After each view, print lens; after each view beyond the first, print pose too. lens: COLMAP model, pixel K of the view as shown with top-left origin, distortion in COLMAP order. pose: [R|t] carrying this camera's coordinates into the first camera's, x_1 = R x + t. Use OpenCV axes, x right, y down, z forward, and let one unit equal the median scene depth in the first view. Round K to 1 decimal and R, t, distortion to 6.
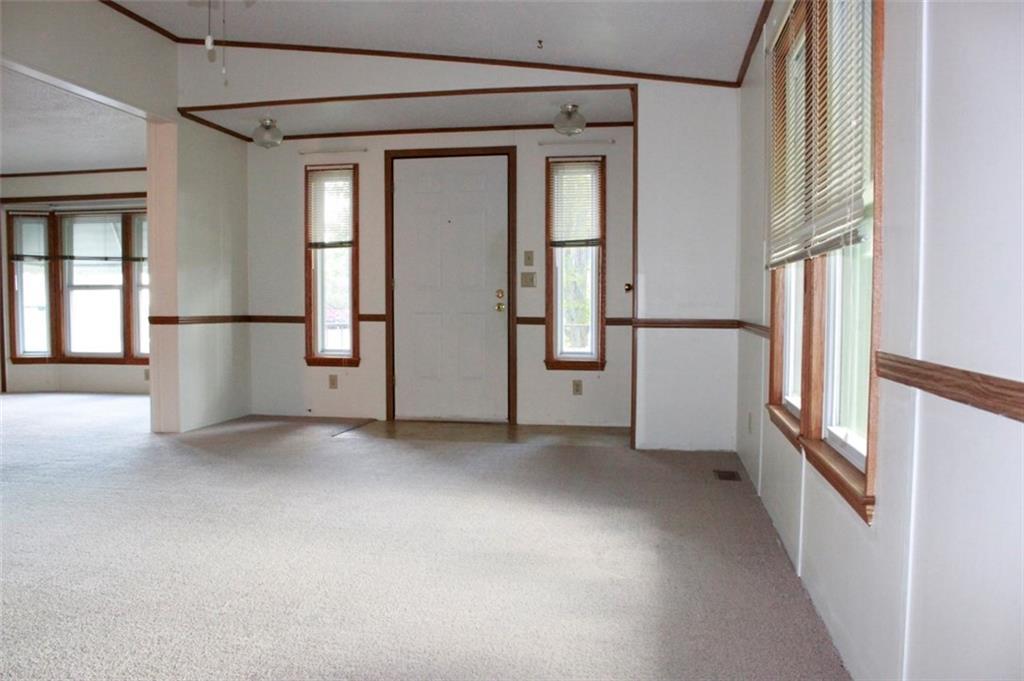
lens RADIAL K [[875.7, 0, 495.1], [0, 875.7, 302.8], [0, 0, 1]] dist [0.058575, 0.002298]
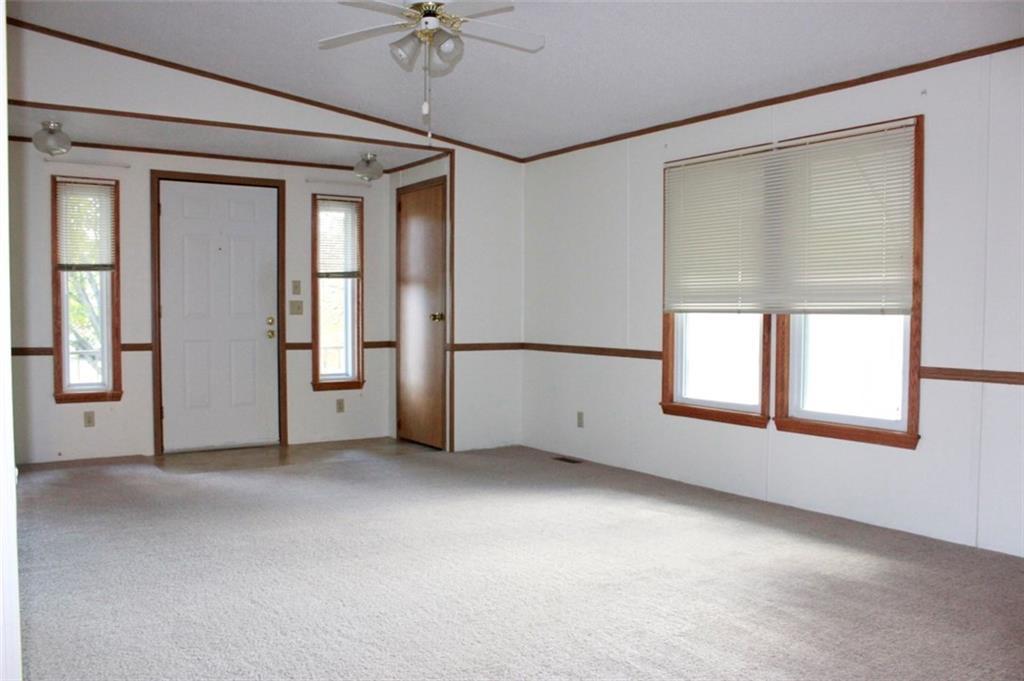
lens RADIAL K [[849.6, 0, 511.5], [0, 849.6, 343.0], [0, 0, 1]] dist [-0.165387, 0.141437]
pose [[0.690655, -0.020348, 0.722899, -0.516372], [0.008511, 0.999764, 0.020010, -0.001695], [-0.723135, -0.007668, 0.690664, 0.109994]]
